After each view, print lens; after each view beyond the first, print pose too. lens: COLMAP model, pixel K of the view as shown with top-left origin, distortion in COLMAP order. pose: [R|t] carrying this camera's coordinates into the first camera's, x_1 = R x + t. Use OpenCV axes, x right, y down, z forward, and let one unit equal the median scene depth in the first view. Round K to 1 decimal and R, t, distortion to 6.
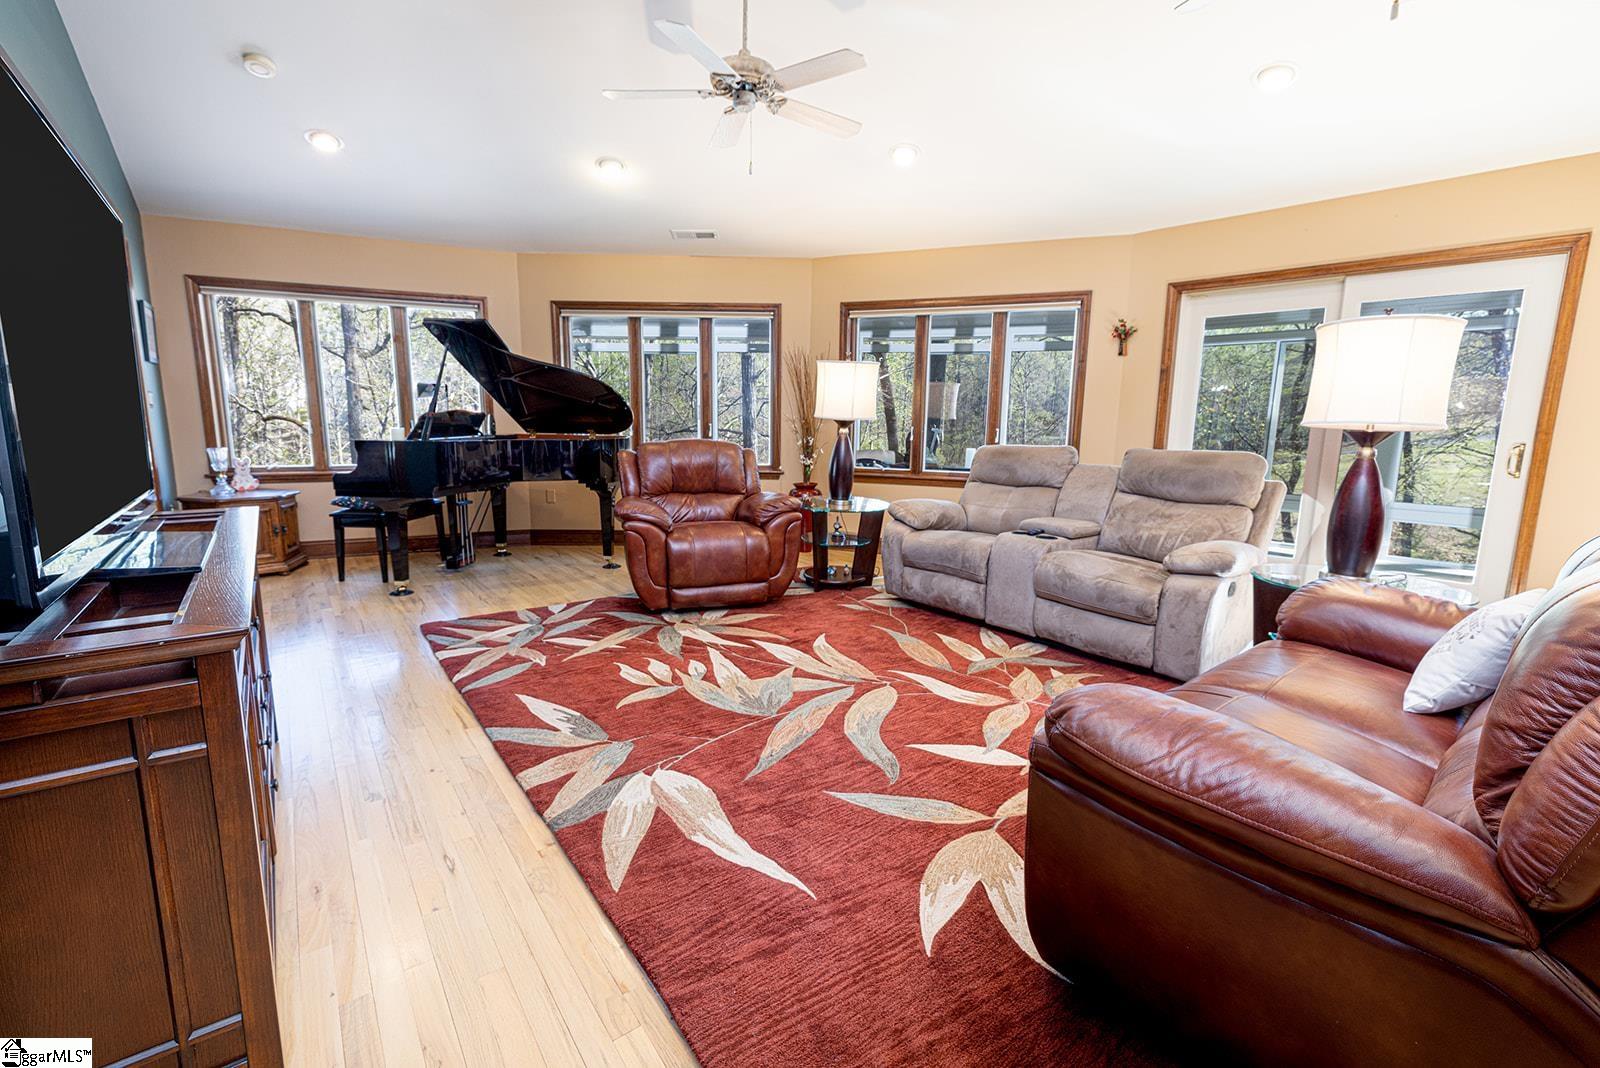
lens RADIAL K [[701.4, 0, 803.1], [0, 701.4, 531.5], [0, 0, 1]] dist [0.010941, 0.000064]
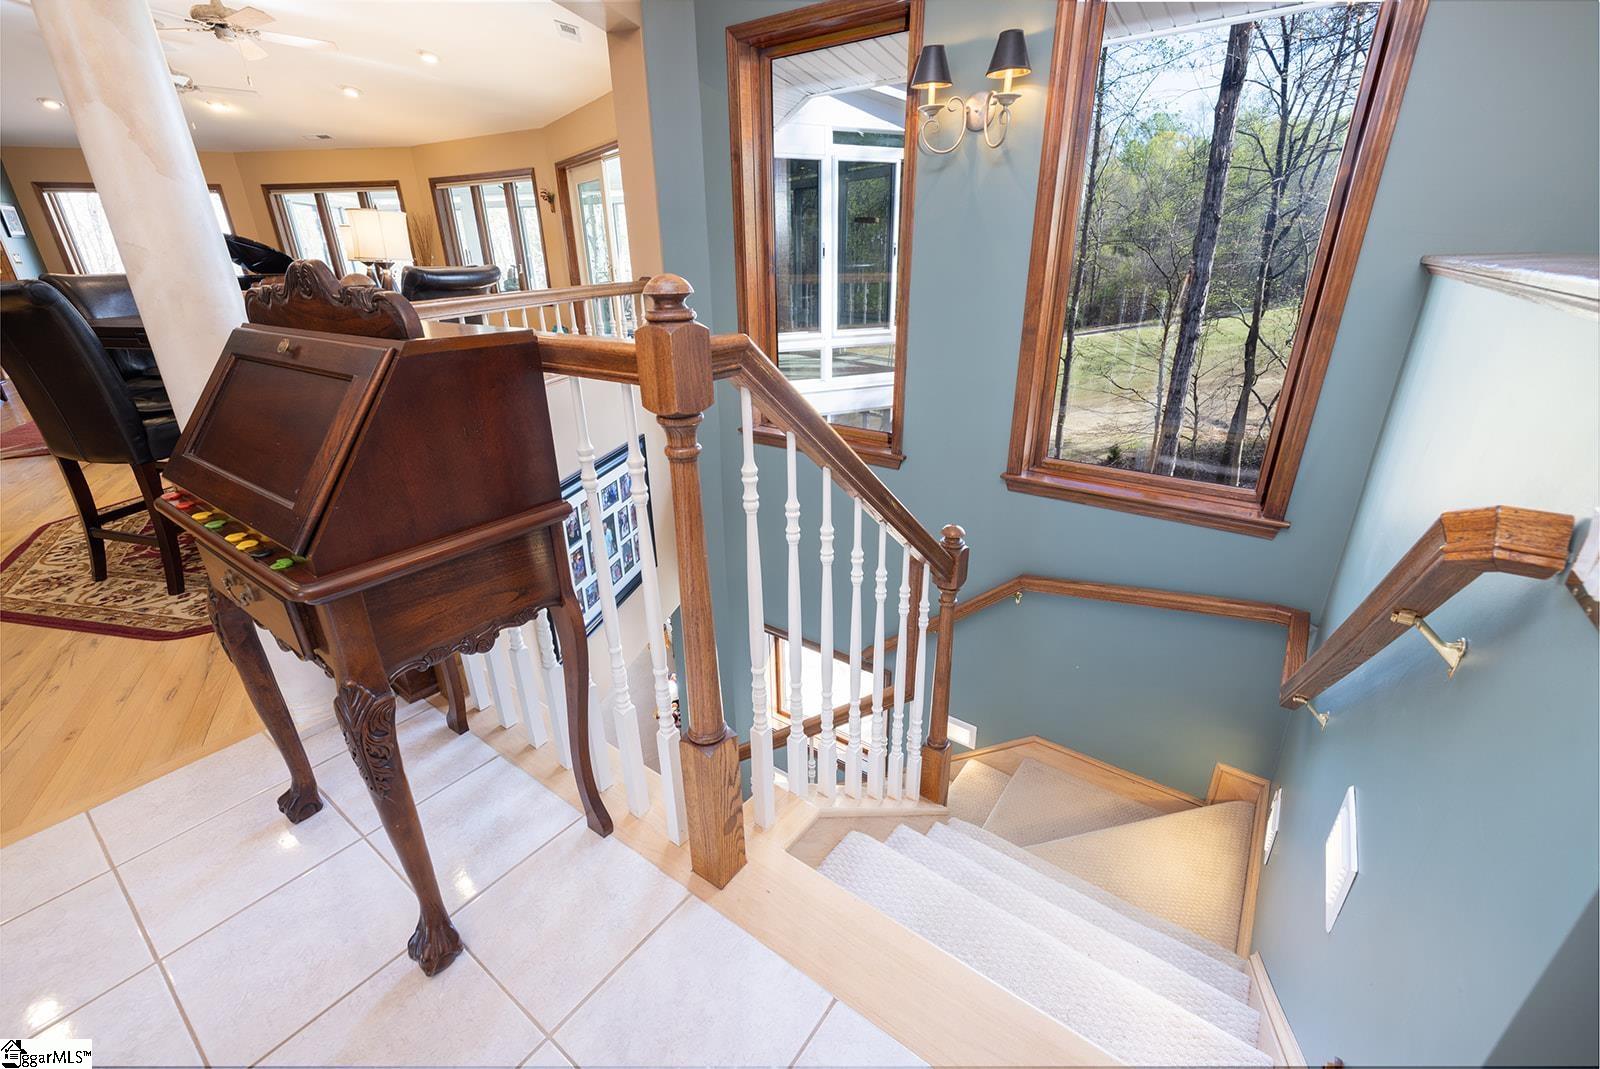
lens RADIAL K [[673.5, 0, 805.6], [0, 673.5, 529.3], [0, 0, 1]] dist [0.001716, -0.000212]
pose [[0.991438, 0.025578, -0.128047, 1.224776], [0.002601, 0.976564, 0.215210, 0.117624], [0.130551, -0.213700, 0.968137, -0.533177]]
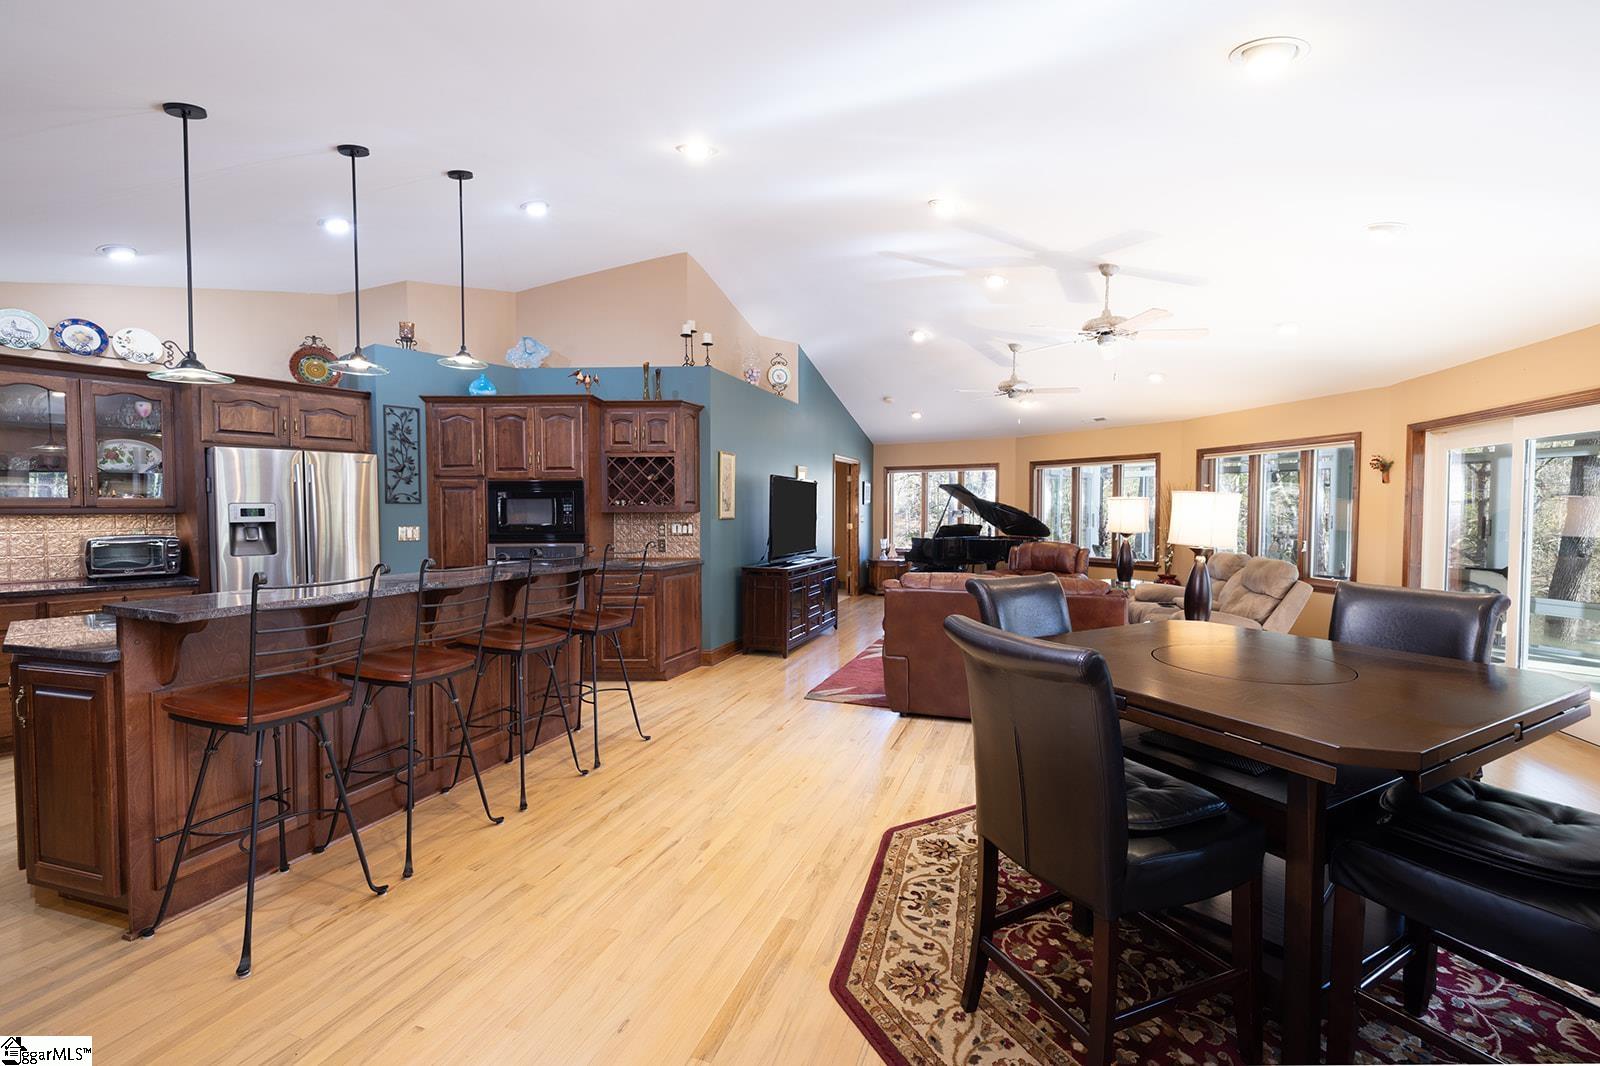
lens RADIAL K [[673.5, 0, 805.6], [0, 673.5, 527.8], [0, 0, 1]] dist [0.001716, -0.000212]
pose [[0.550997, 0.014718, -0.834377, 0.870113], [-0.135553, 0.988144, -0.072085, 0.040846], [0.823424, 0.152821, 0.546460, -0.425744]]
